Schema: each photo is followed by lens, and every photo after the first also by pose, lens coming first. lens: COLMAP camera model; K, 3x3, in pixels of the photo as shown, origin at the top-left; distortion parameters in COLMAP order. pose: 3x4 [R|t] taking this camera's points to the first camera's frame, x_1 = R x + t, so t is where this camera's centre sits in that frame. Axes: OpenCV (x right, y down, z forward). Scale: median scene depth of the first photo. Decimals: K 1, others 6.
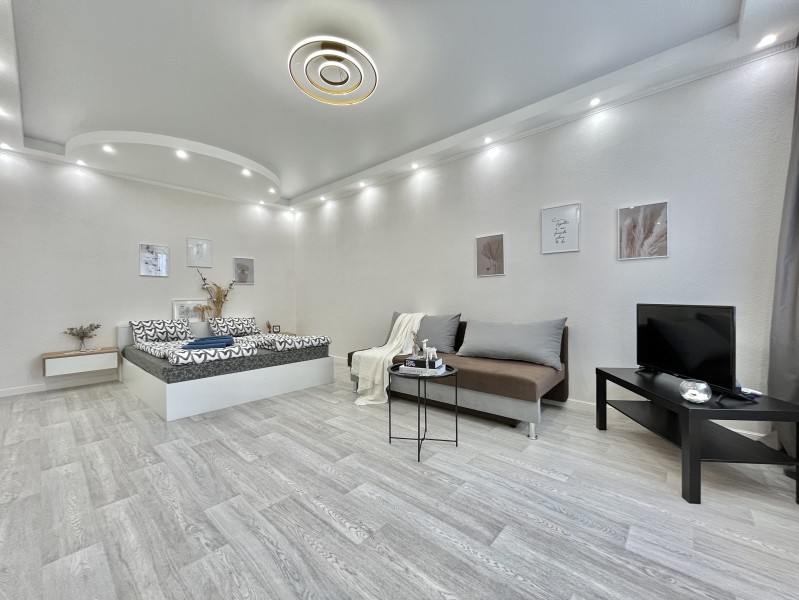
lens RADIAL K [[326.5, 0, 403.8], [0, 326.5, 300.8], [0, 0, 1]] dist [0.000775, 0.000558]
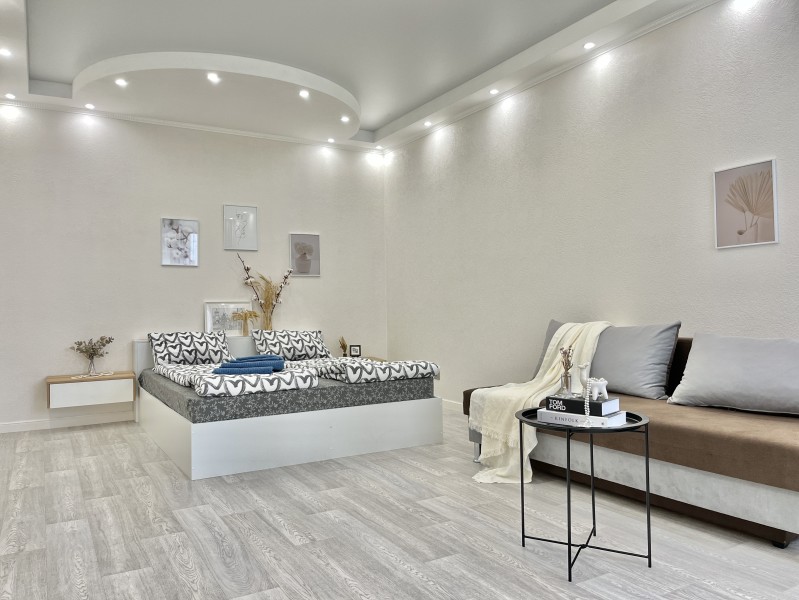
lens RADIAL K [[613.6, 0, 399.5], [0, 613.6, 300.0], [0, 0, 1]] dist [0.081005, -0.098278]
pose [[0.949273, -0.008453, -0.314338, 0.072230], [0.004282, 0.999893, -0.013957, 0.018515], [0.314422, 0.011903, 0.949209, -0.067979]]
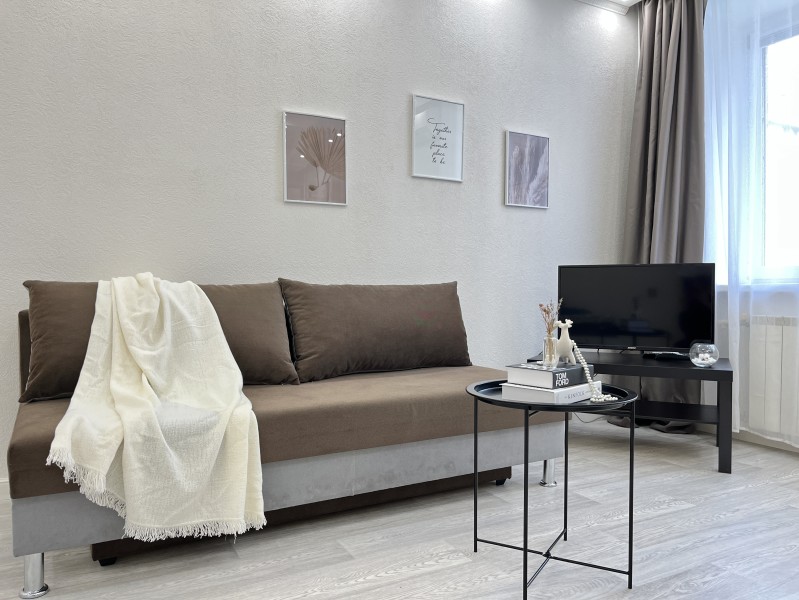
lens RADIAL K [[613.6, 0, 399.5], [0, 613.6, 300.0], [0, 0, 1]] dist [0.081005, -0.098278]
pose [[0.339005, -0.006900, 0.940759, -0.583911], [0.002823, 0.999976, 0.006317, 0.061715], [-0.940780, 0.000514, 0.339016, 0.682070]]
